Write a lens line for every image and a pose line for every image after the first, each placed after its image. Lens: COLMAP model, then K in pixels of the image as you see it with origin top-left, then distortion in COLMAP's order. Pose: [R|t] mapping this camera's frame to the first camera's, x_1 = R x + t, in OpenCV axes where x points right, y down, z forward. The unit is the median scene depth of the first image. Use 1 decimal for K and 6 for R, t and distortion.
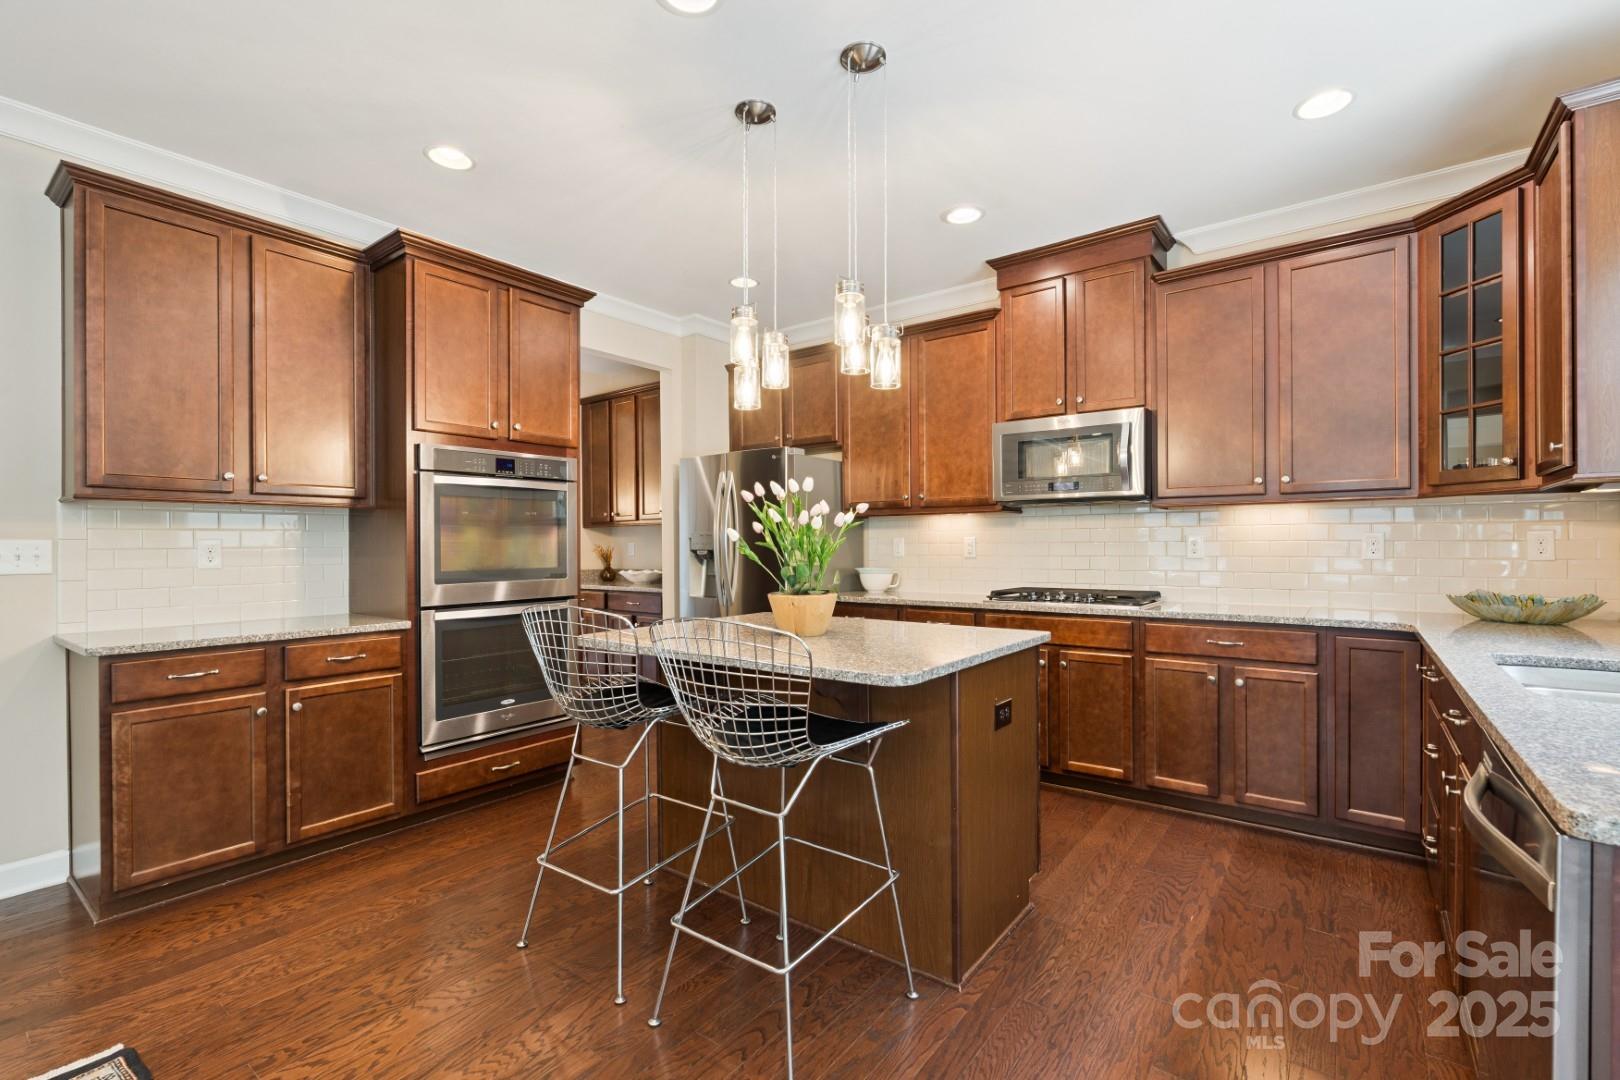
lens RADIAL K [[724.0, 0, 809.1], [0, 724.0, 547.8], [0, 0, 1]] dist [-0.003035, 0.000985]
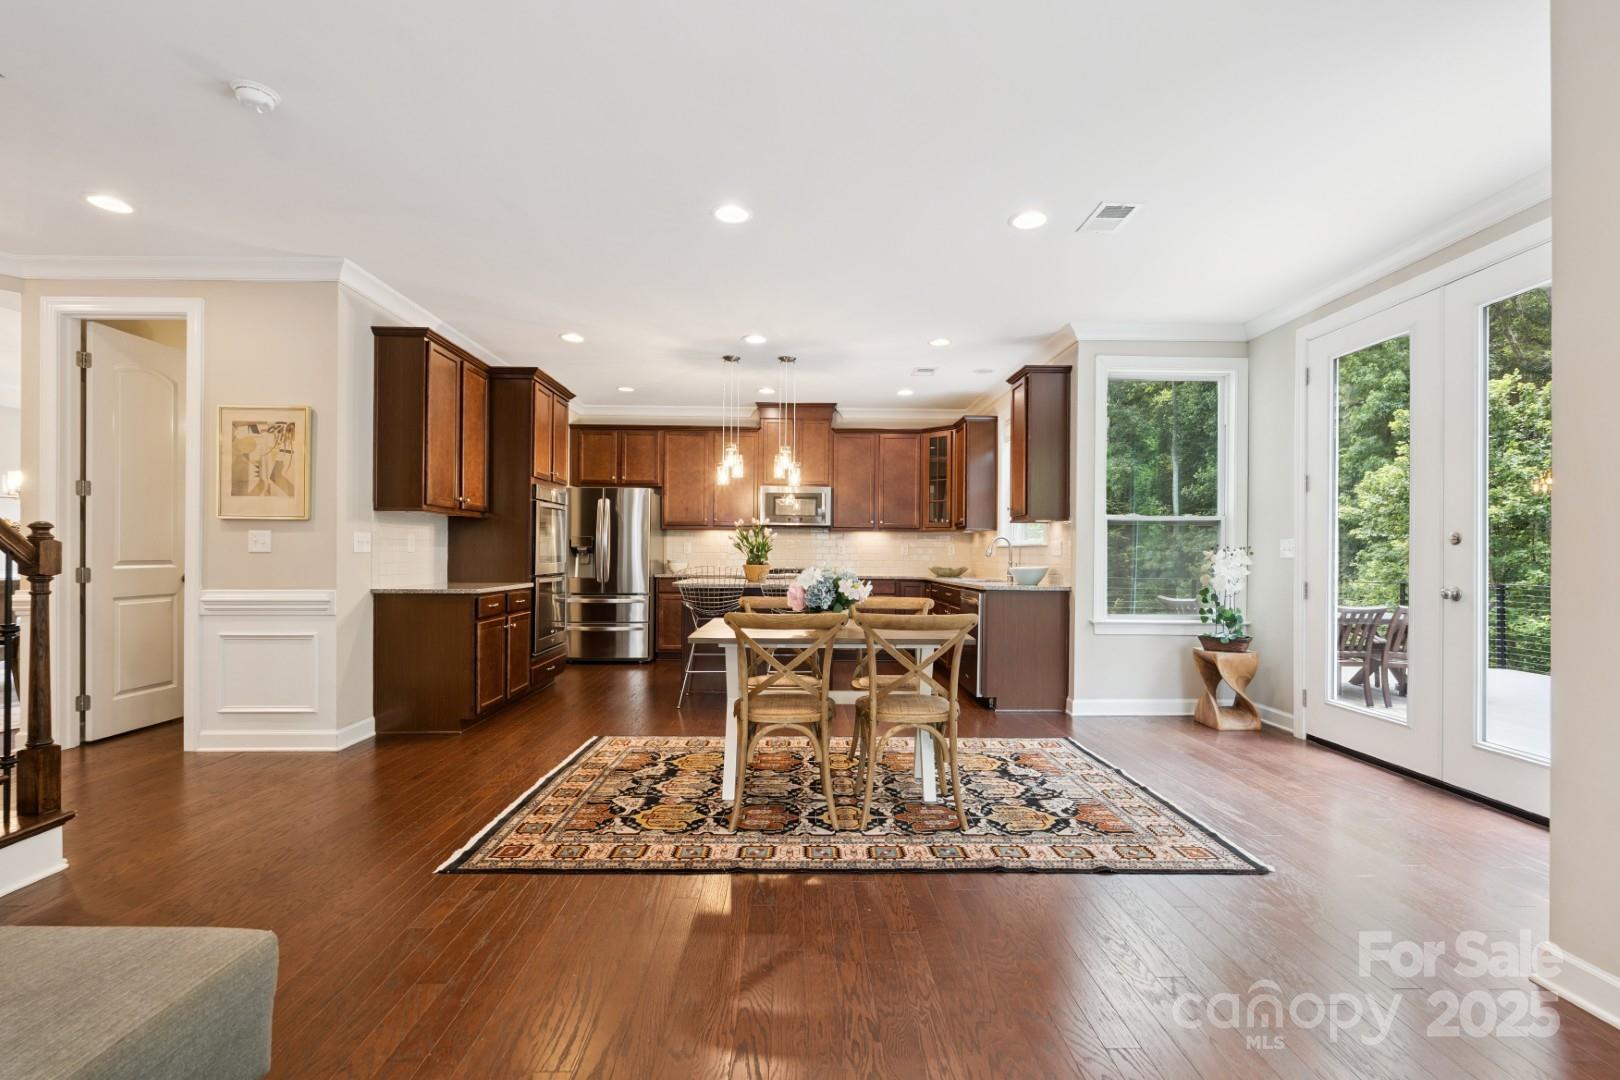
lens RADIAL K [[724.0, 0, 815.0], [0, 724.0, 549.7], [0, 0, 1]] dist [-0.003035, 0.000985]
pose [[0.782278, 0.015834, 0.622728, -1.066206], [-0.013928, 0.999872, -0.007928, 0.022559], [-0.622773, -0.002471, 0.782398, -0.804133]]
